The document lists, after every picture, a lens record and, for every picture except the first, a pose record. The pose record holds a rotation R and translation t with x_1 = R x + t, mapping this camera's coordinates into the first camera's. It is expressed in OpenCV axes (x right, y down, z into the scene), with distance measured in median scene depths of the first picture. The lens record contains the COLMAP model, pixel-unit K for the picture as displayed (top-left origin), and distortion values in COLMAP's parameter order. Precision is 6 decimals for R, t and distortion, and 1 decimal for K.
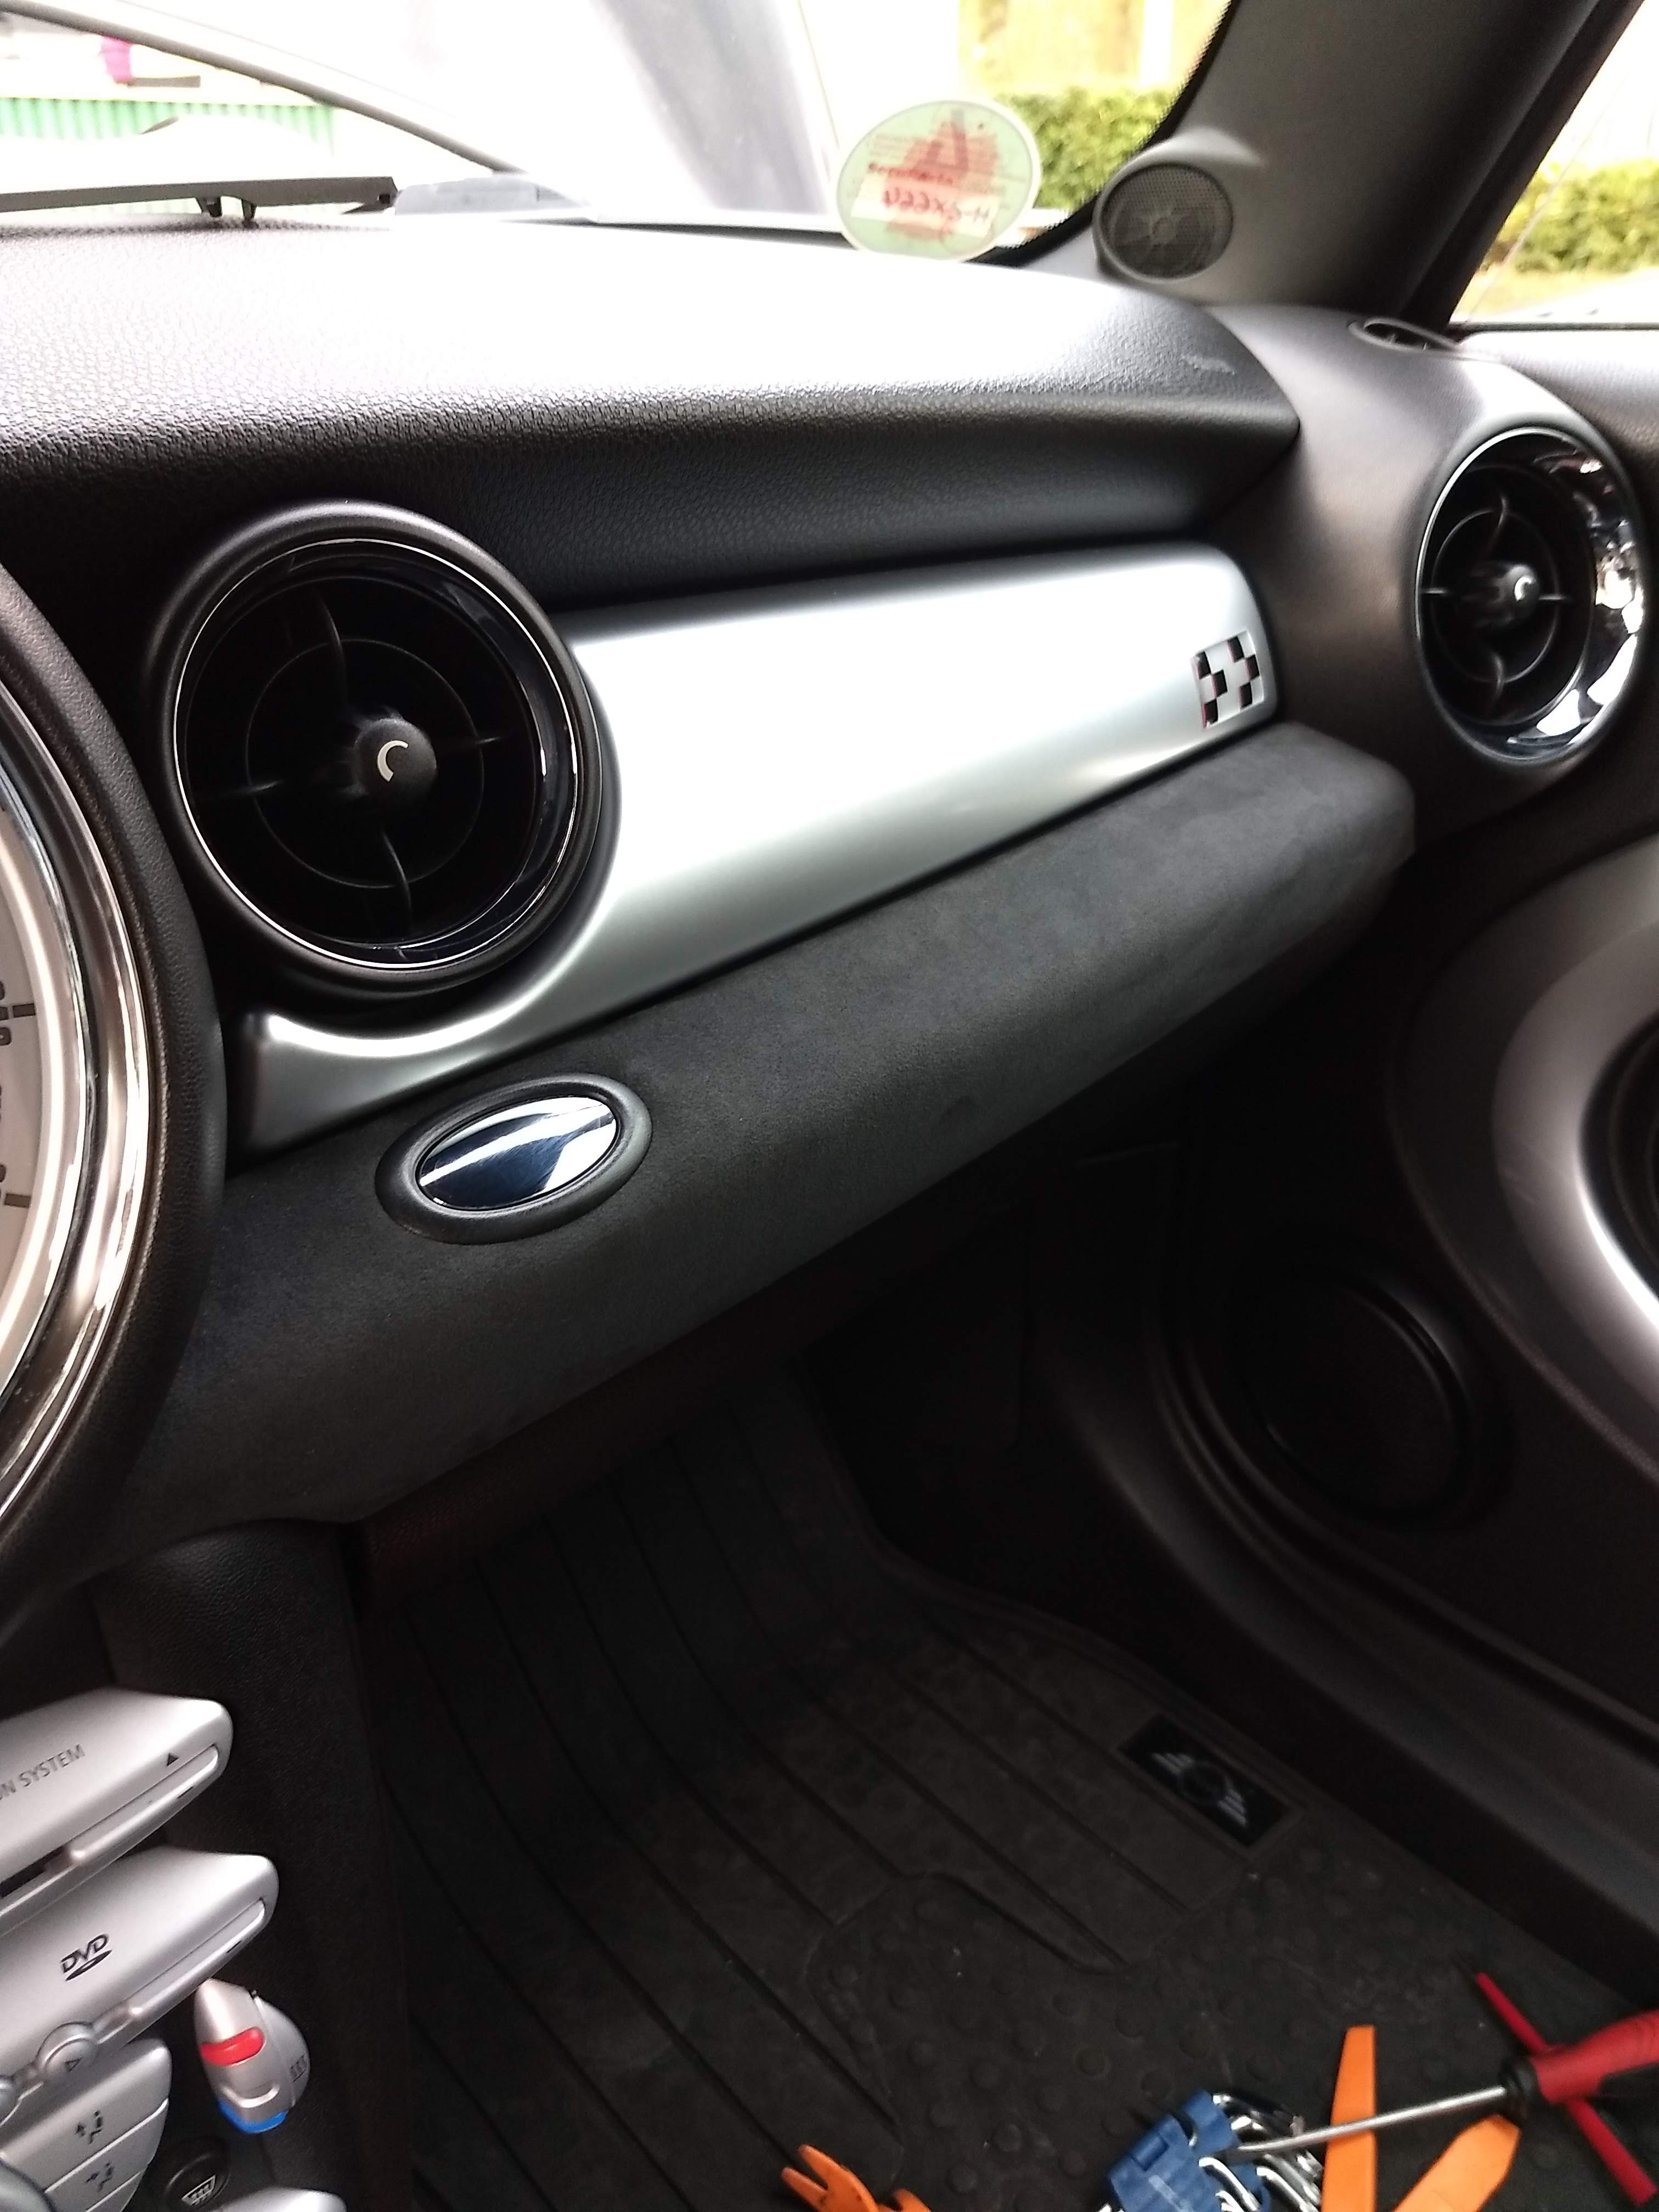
lens RADIAL K [[1679.4, 0, 862.4], [0, 1679.4, 1095.6], [0, 0, 1]] dist [0.122116, -0.210808]
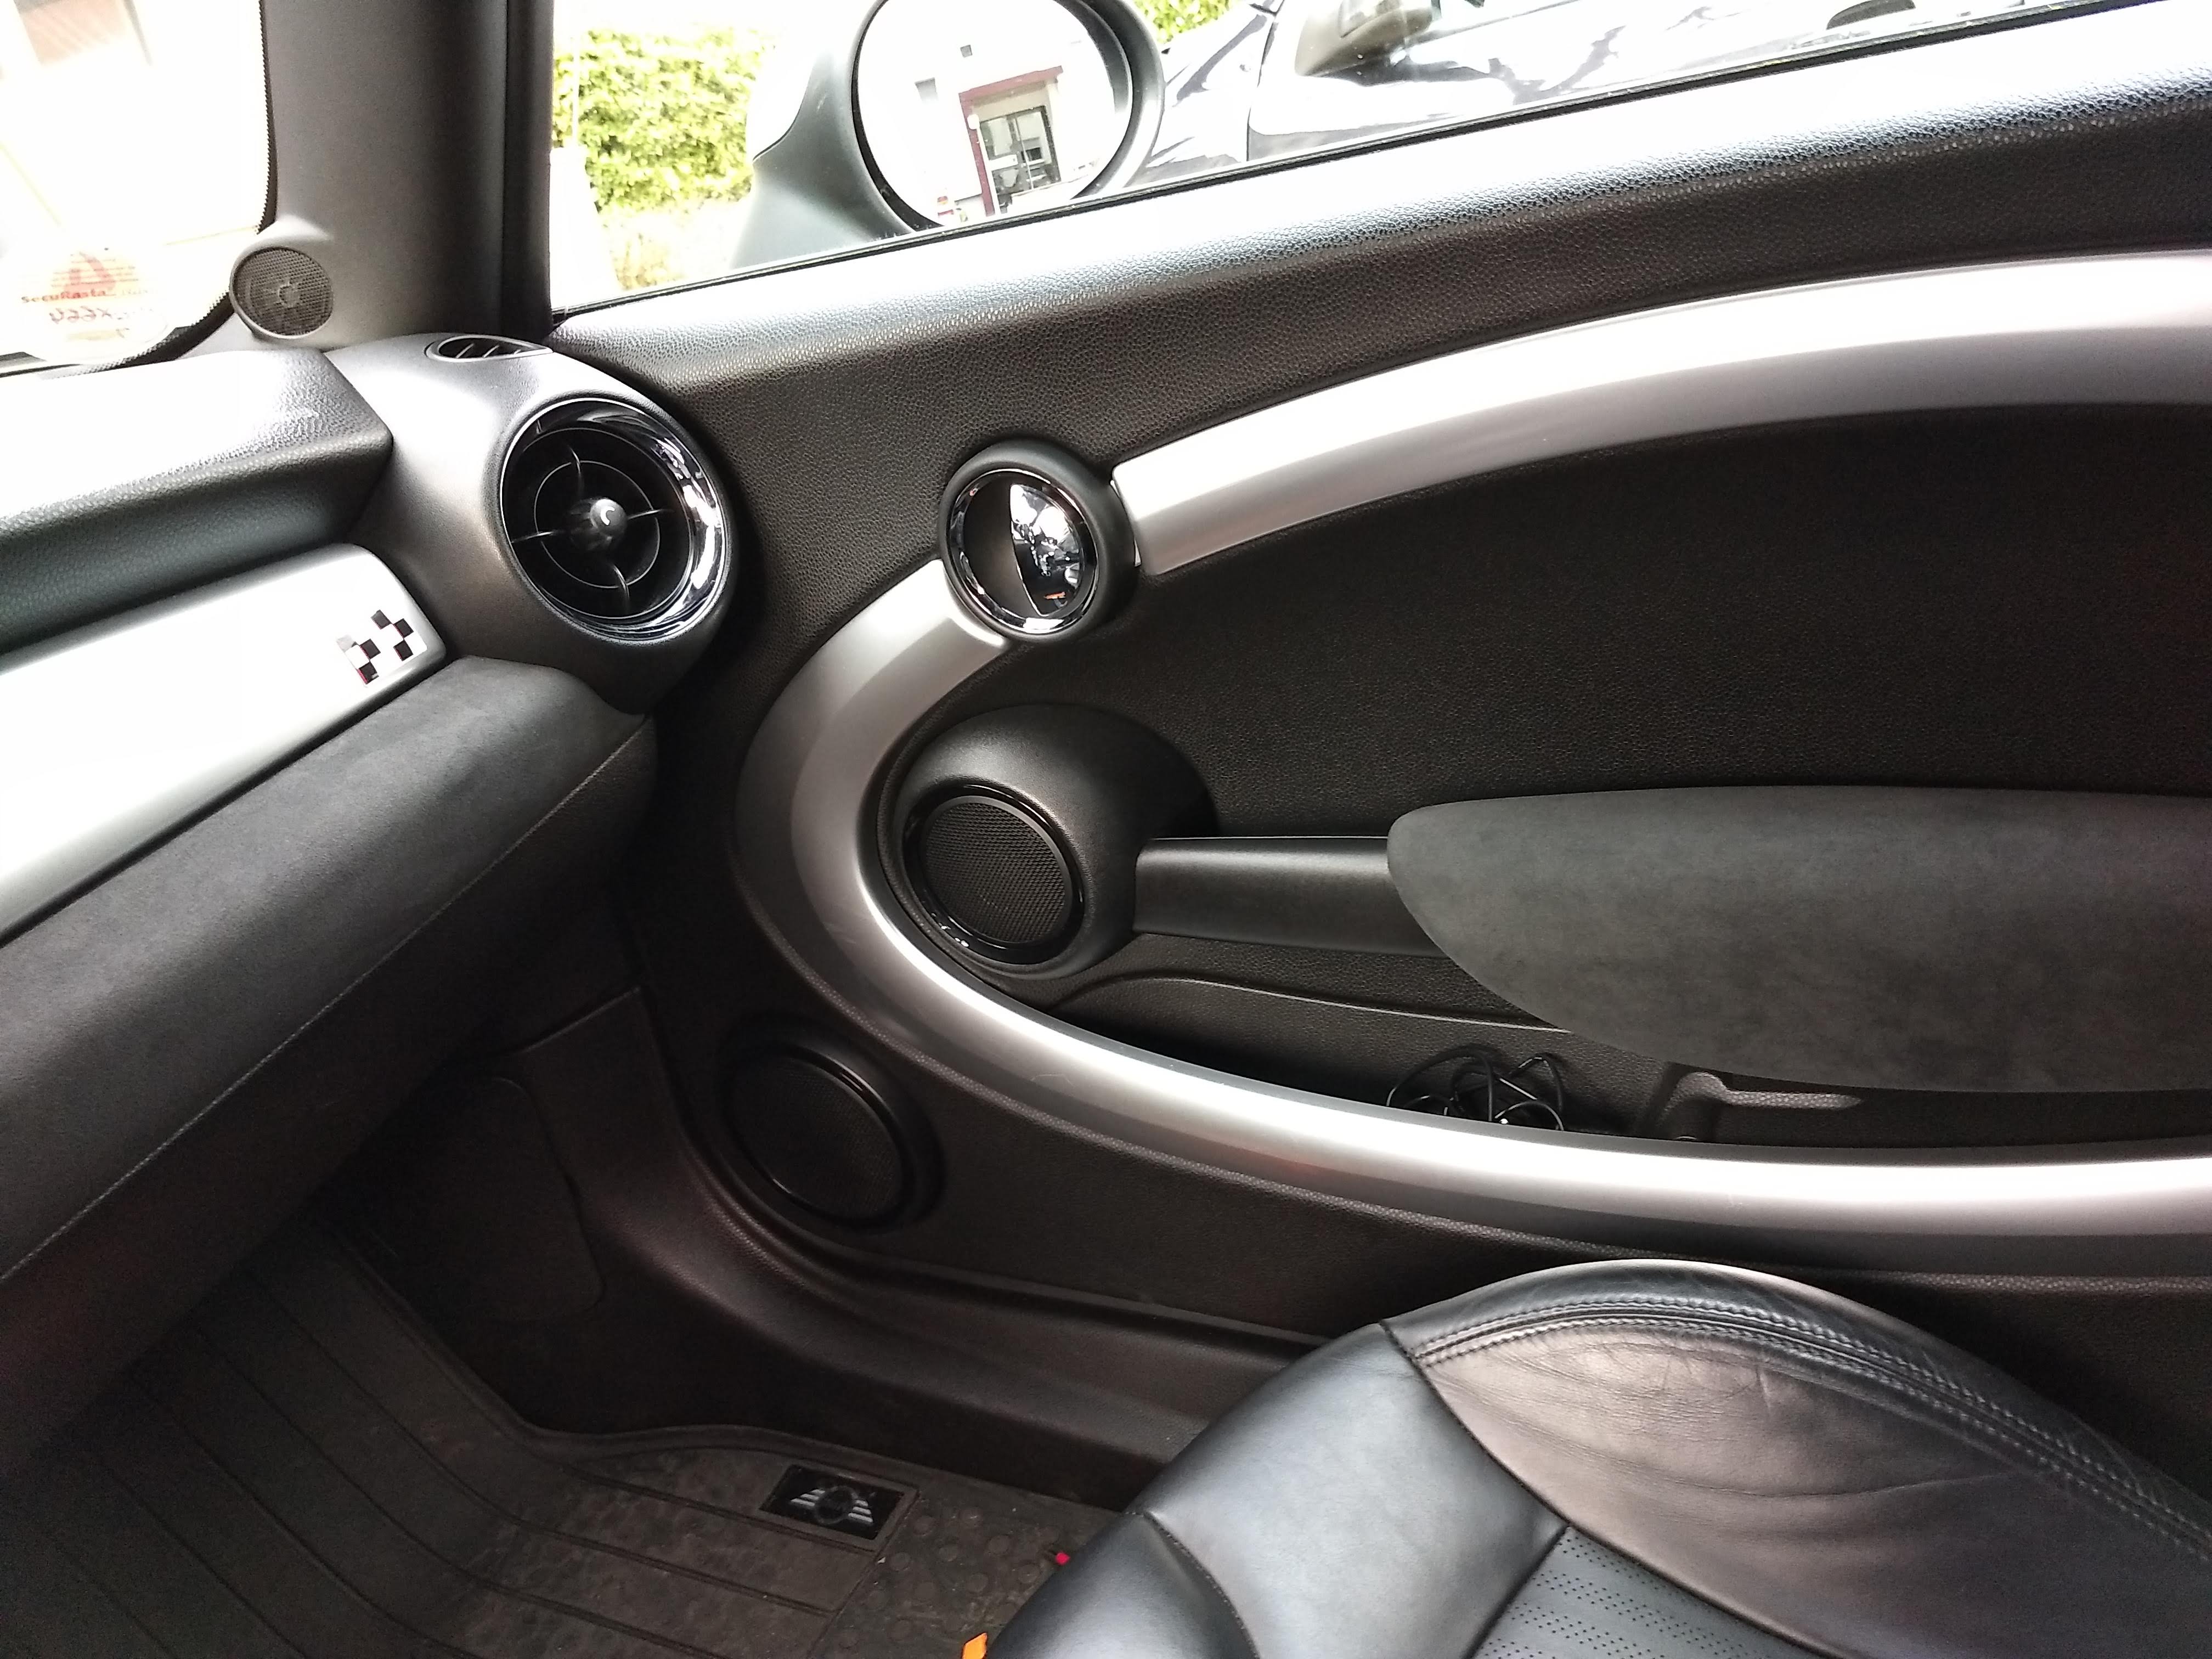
lens RADIAL K [[1667.8, 0, 1106.0], [0, 1667.8, 829.5], [0, 0, 1]] dist [0.089429, -0.116625]
pose [[0.913391, -0.308100, 0.266065, 0.226950], [0.327074, 0.944552, -0.029053, 0.068974], [-0.242361, 0.113560, 0.963517, -0.228945]]
